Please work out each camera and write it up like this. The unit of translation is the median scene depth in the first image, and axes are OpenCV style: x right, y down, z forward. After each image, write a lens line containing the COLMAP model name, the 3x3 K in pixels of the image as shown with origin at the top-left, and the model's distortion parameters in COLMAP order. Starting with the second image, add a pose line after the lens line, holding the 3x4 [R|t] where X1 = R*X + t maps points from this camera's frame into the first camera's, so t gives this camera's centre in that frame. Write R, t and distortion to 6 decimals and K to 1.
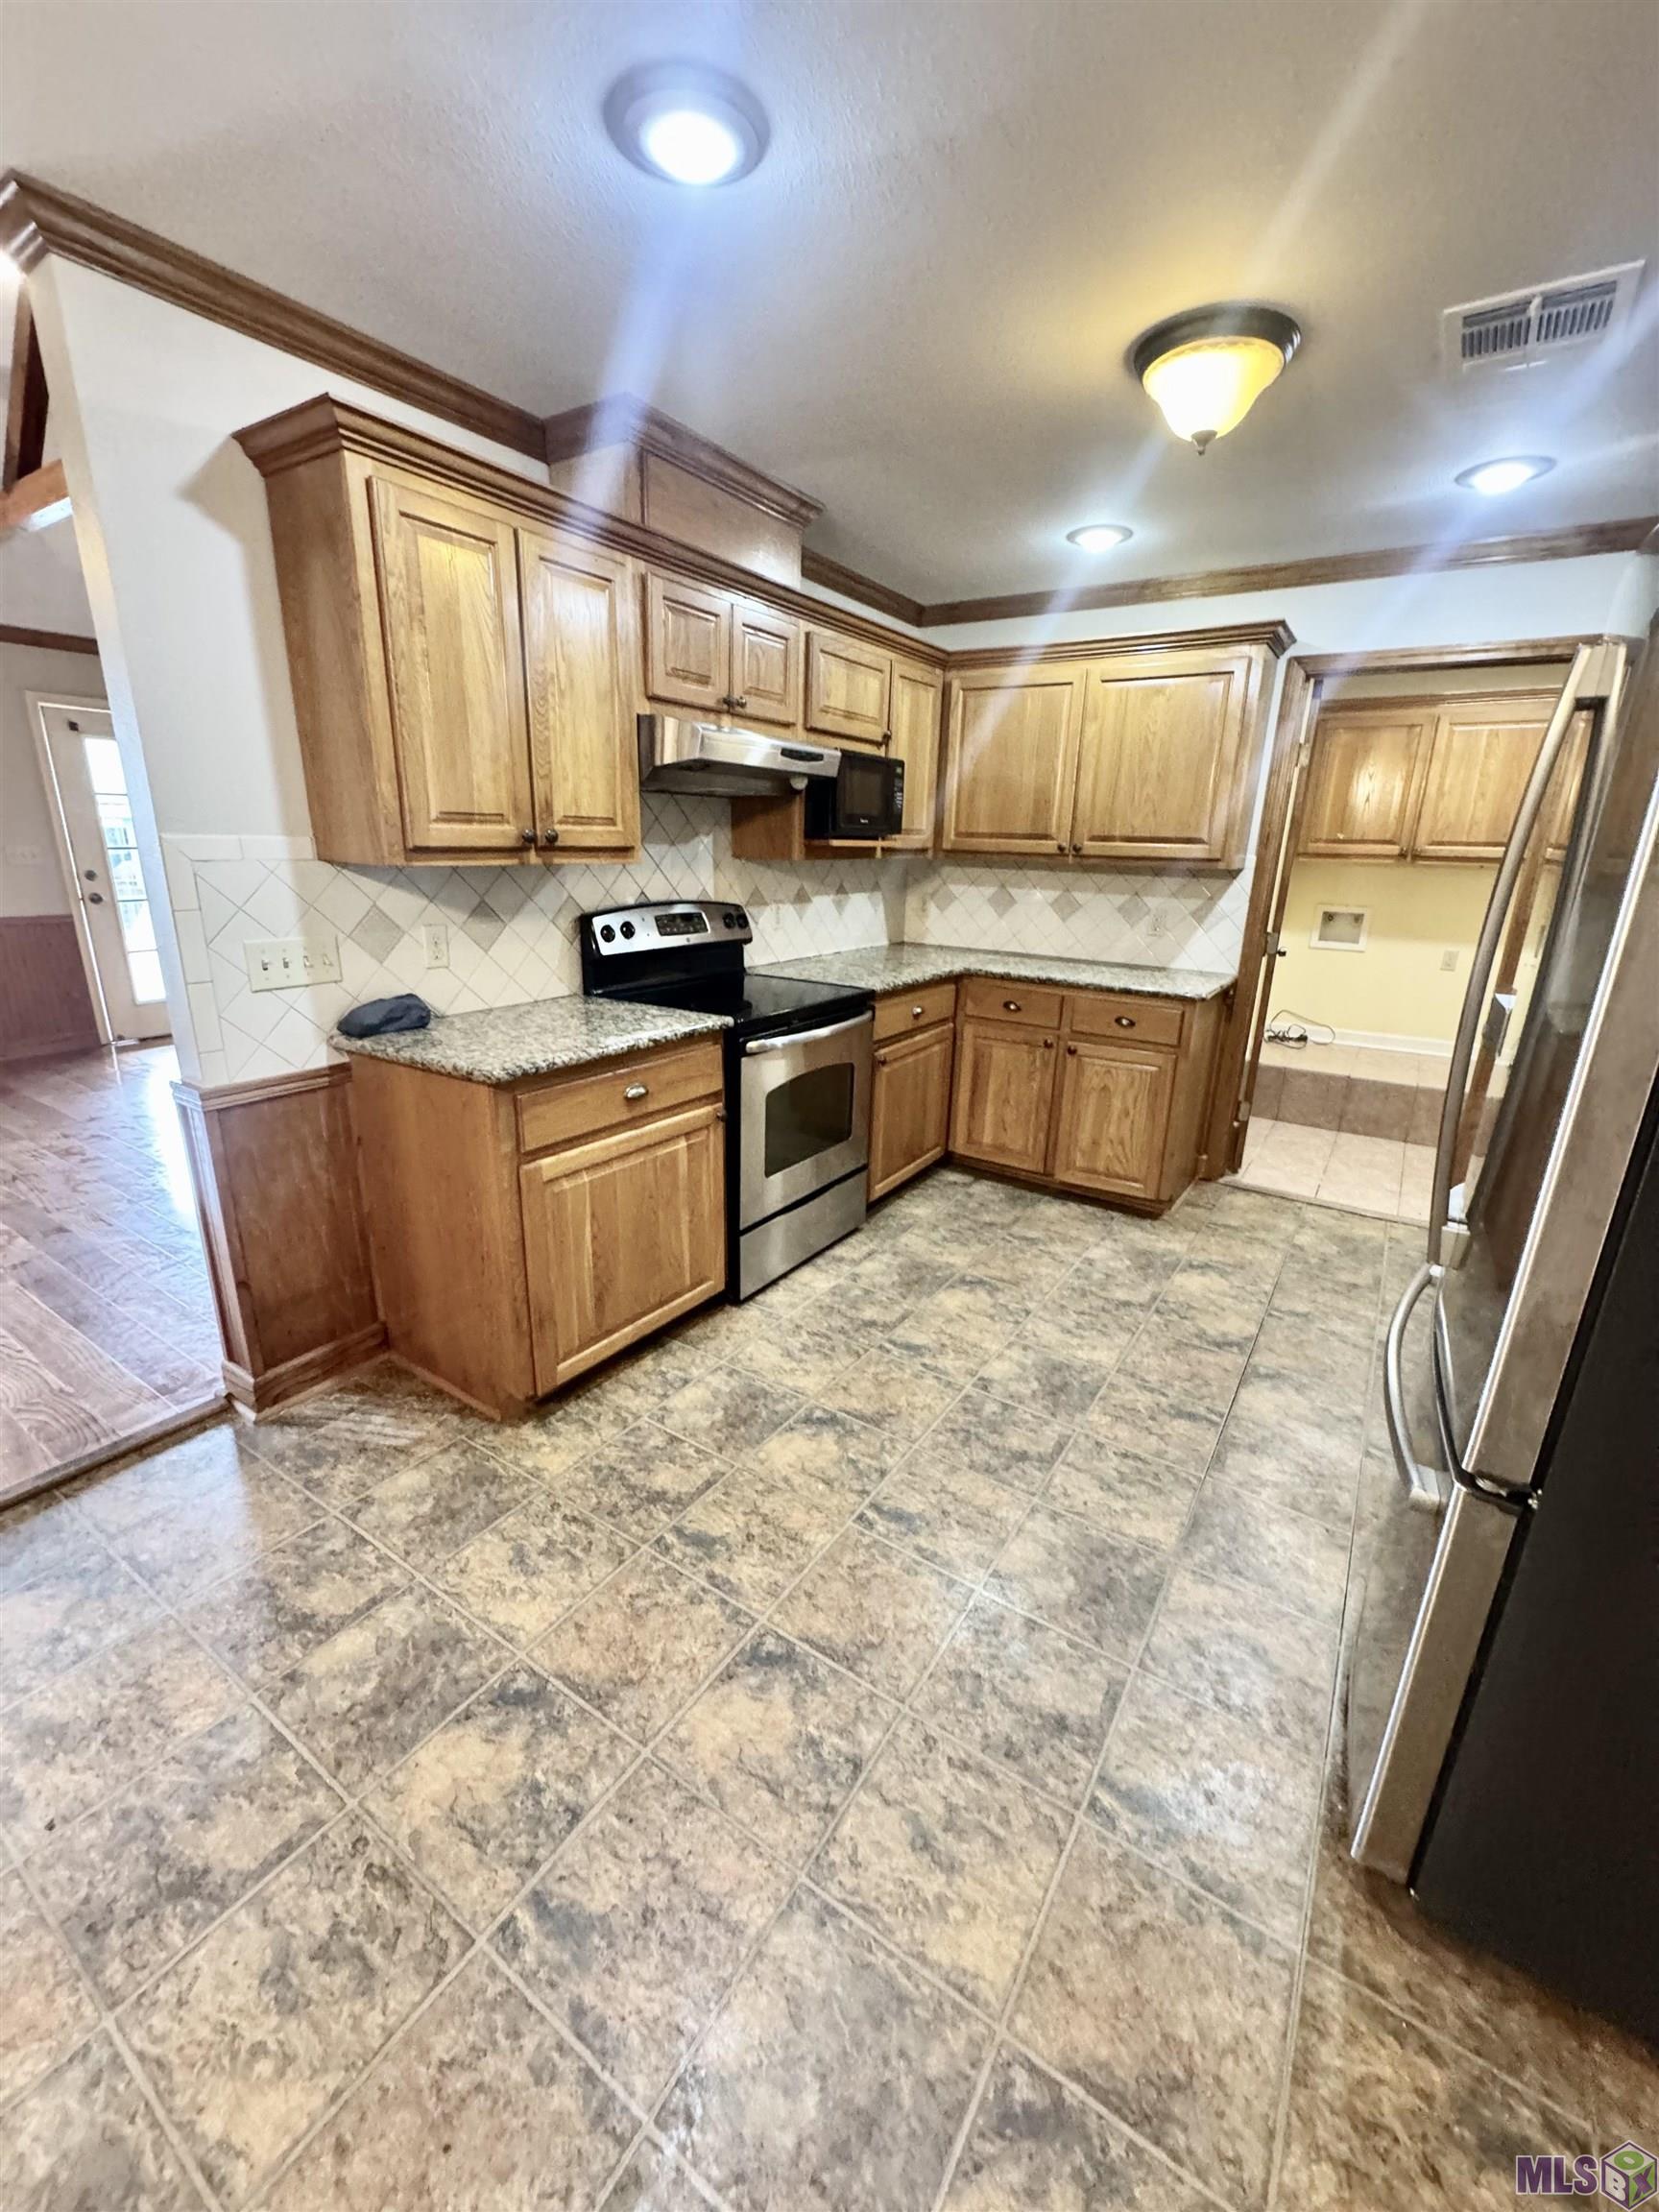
lens RADIAL K [[887.7, 0, 837.8], [0, 887.7, 1105.8], [0, 0, 1]] dist [-0.002260, 0.000955]
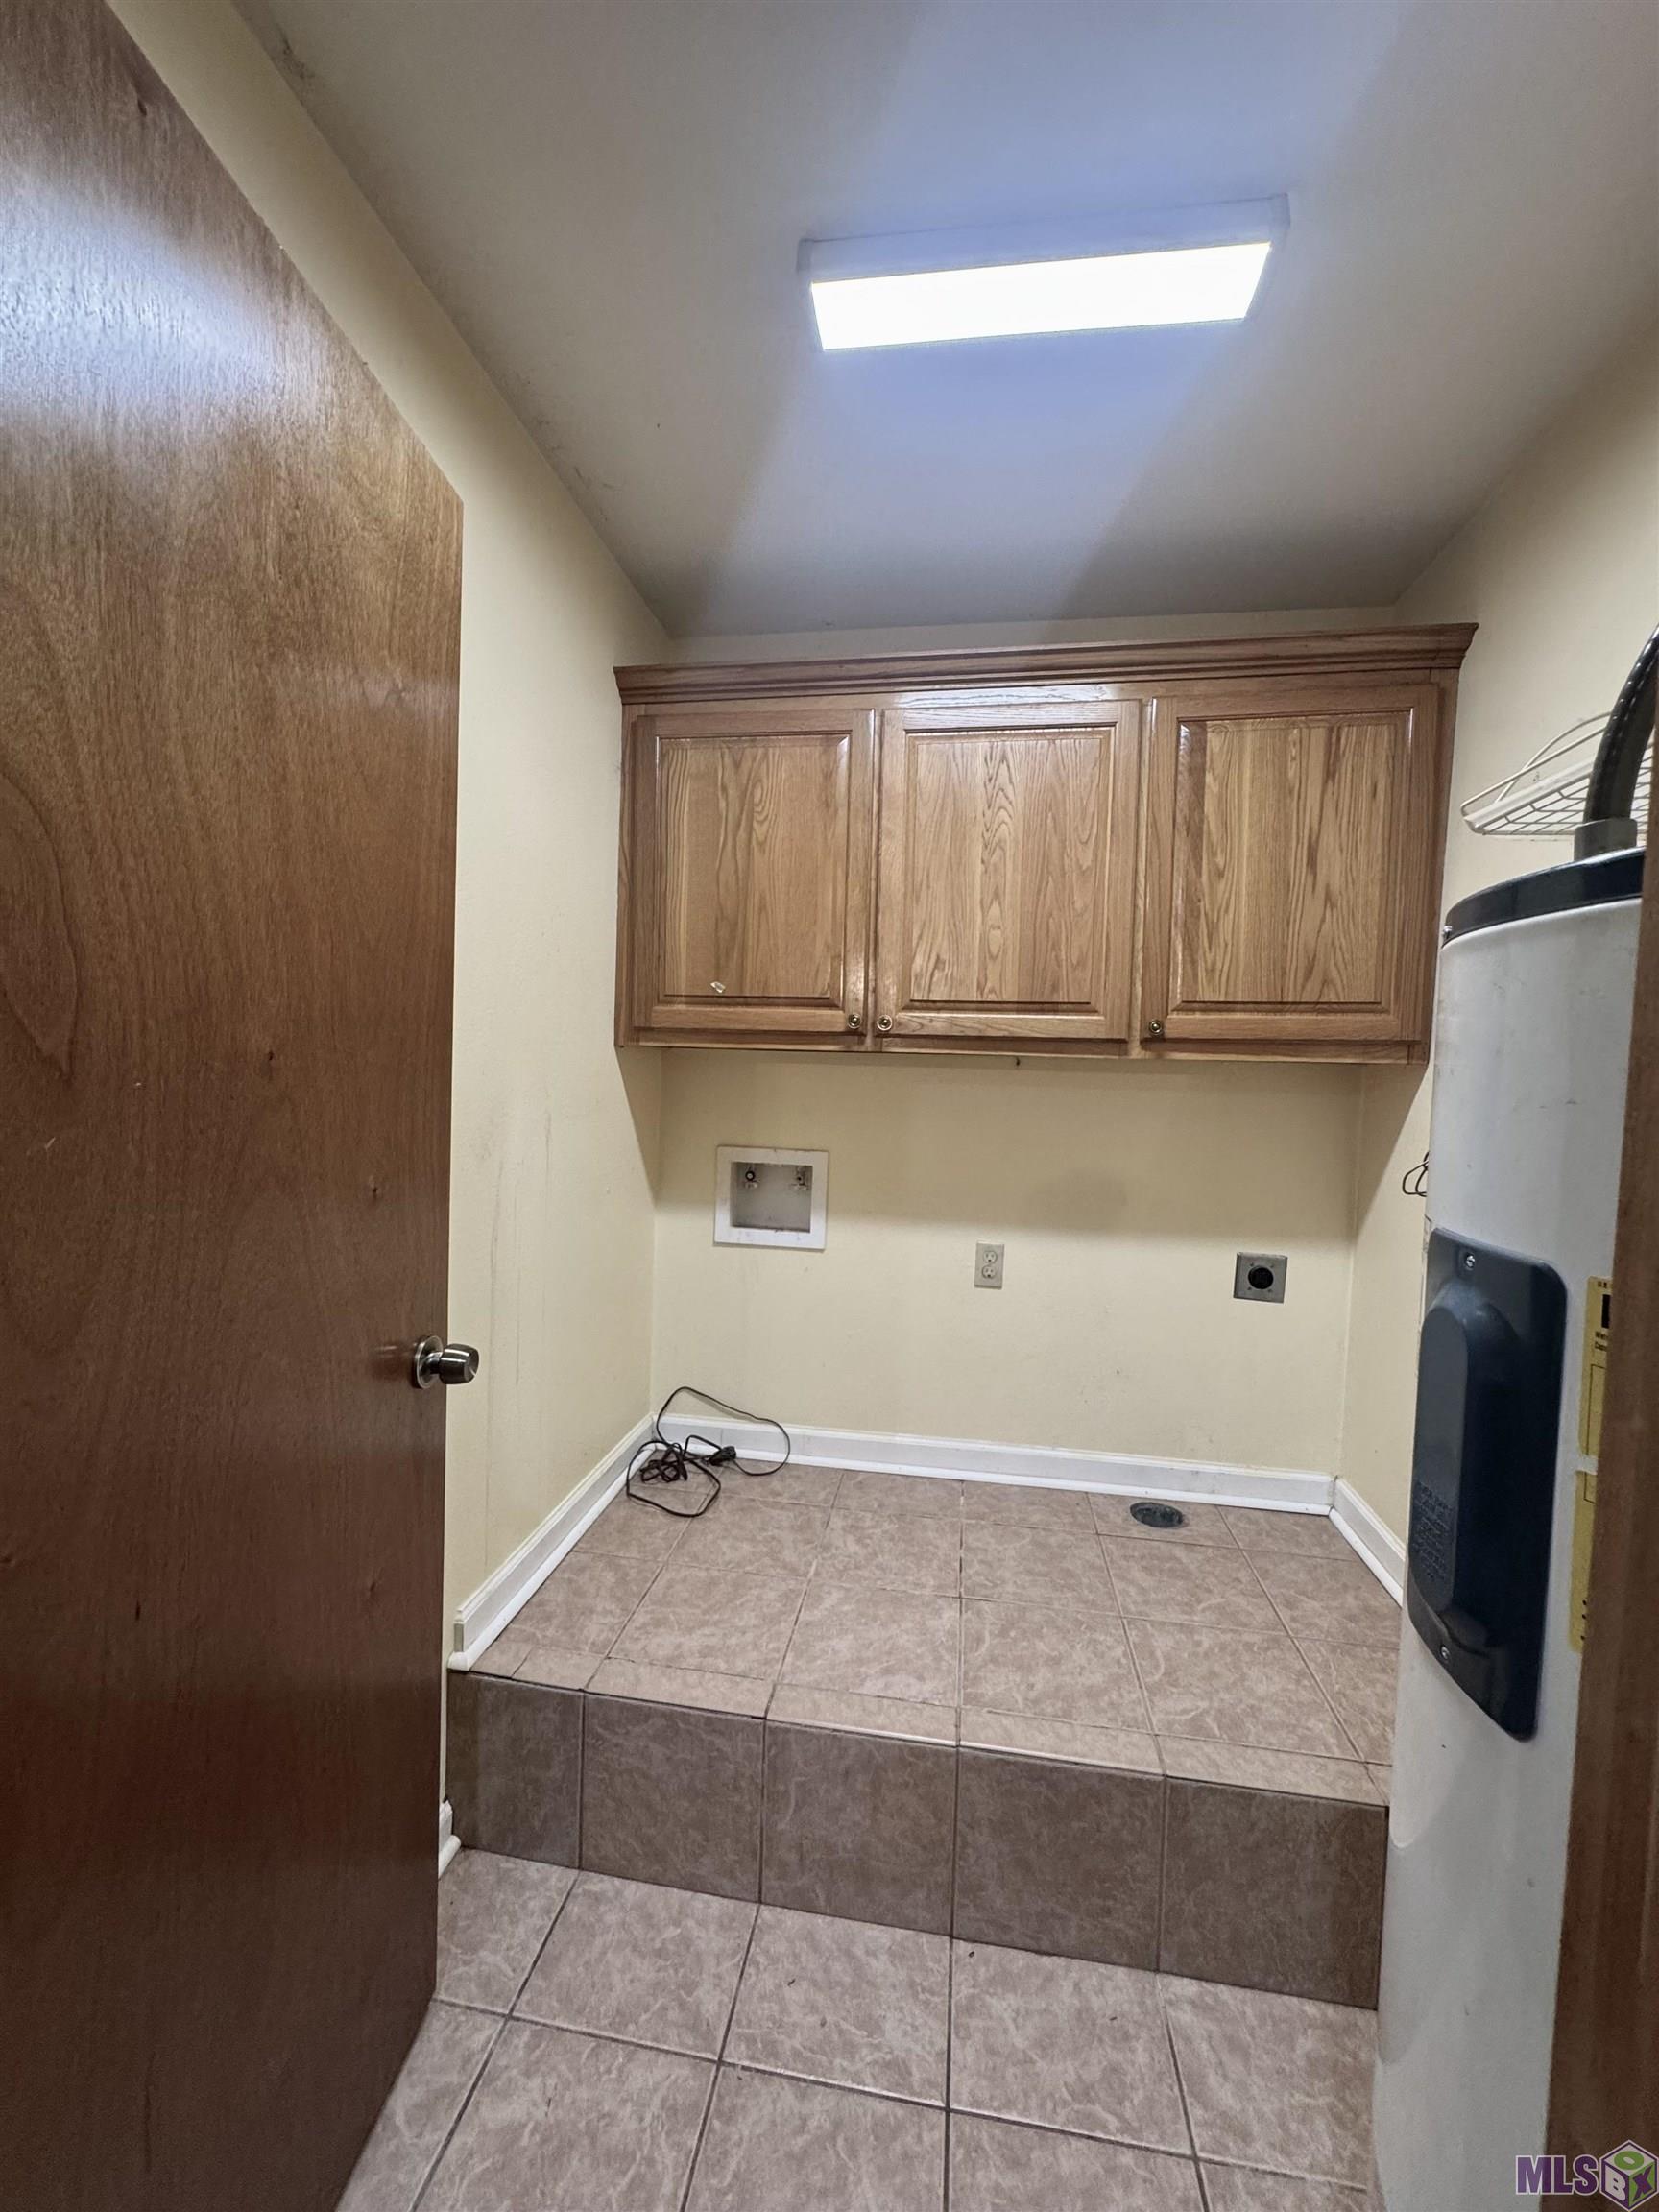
lens RADIAL K [[887.7, 0, 837.7], [0, 887.7, 1109.0], [0, 0, 1]] dist [-0.002260, 0.000955]
pose [[0.910927, -0.013019, 0.412363, 0.971347], [0.108724, 0.971746, -0.209496, -0.345769], [-0.397985, 0.235669, 0.886605, 1.366989]]
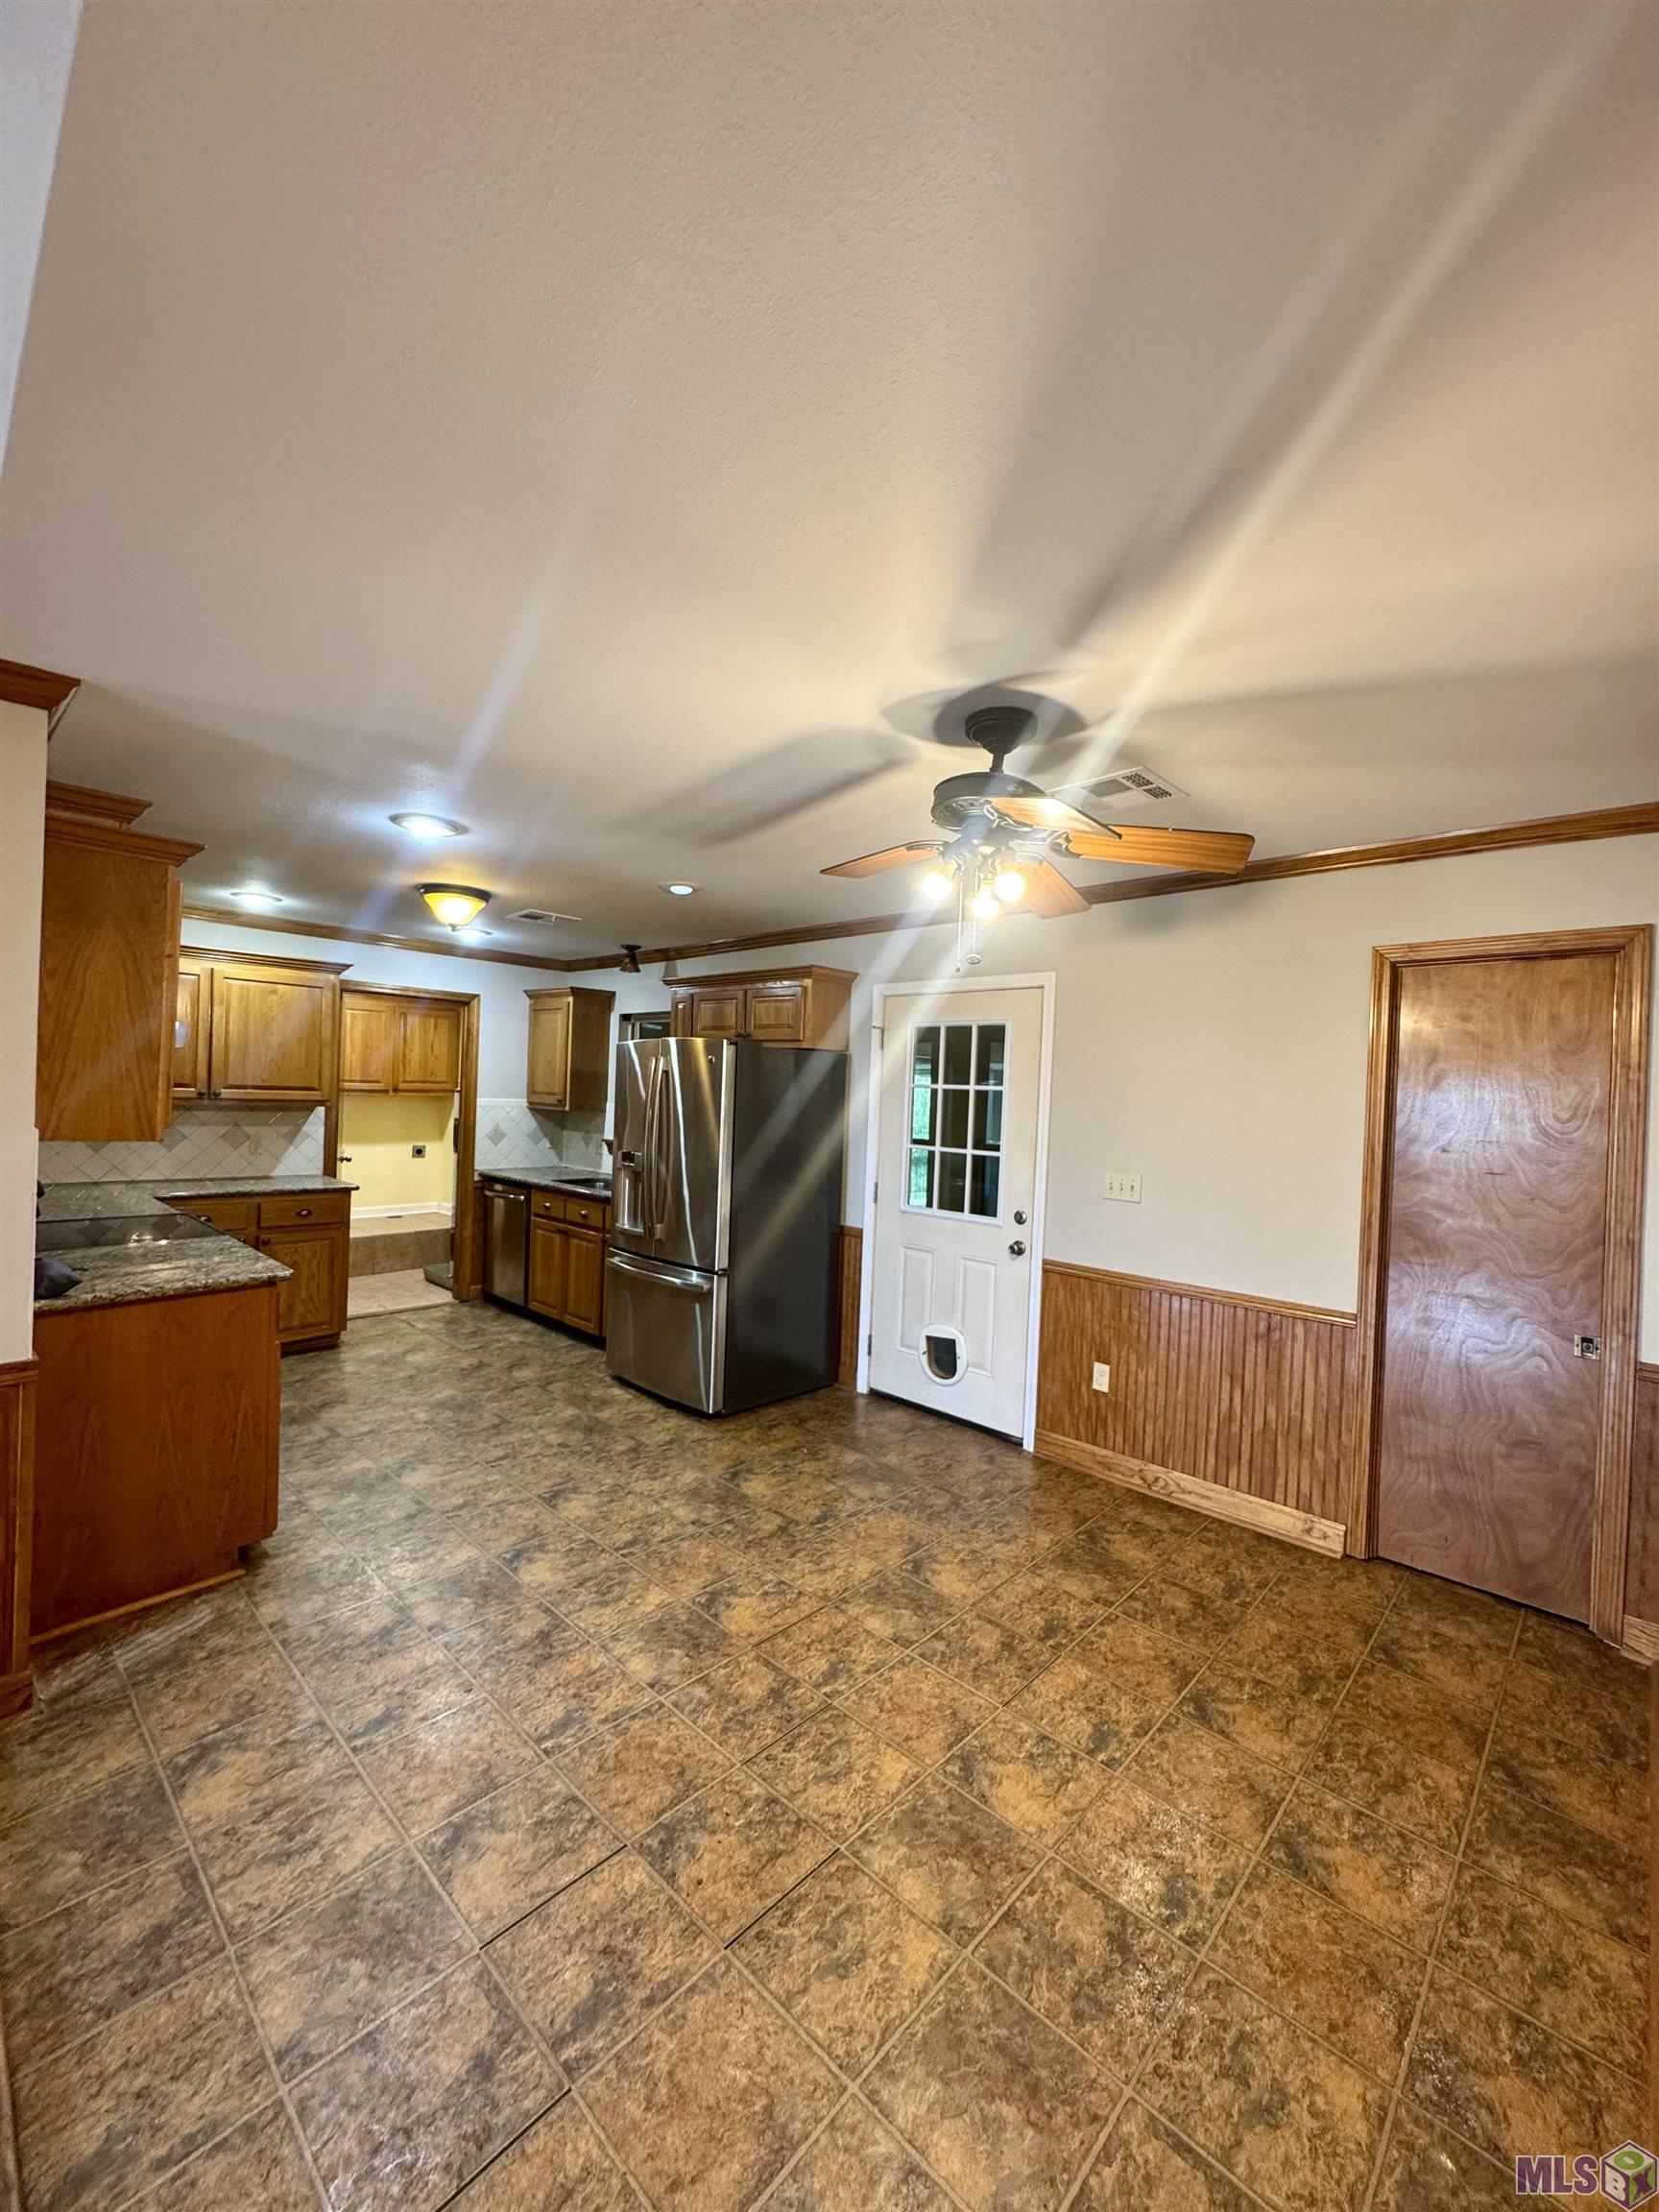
lens RADIAL K [[887.7, 0, 829.8], [0, 887.7, 1108.1], [0, 0, 1]] dist [-0.002260, 0.000955]
pose [[0.173591, -0.037840, 0.984091, -1.398347], [0.249537, 0.968342, -0.006783, -0.057231], [-0.952679, 0.246744, 0.177538, -0.148246]]
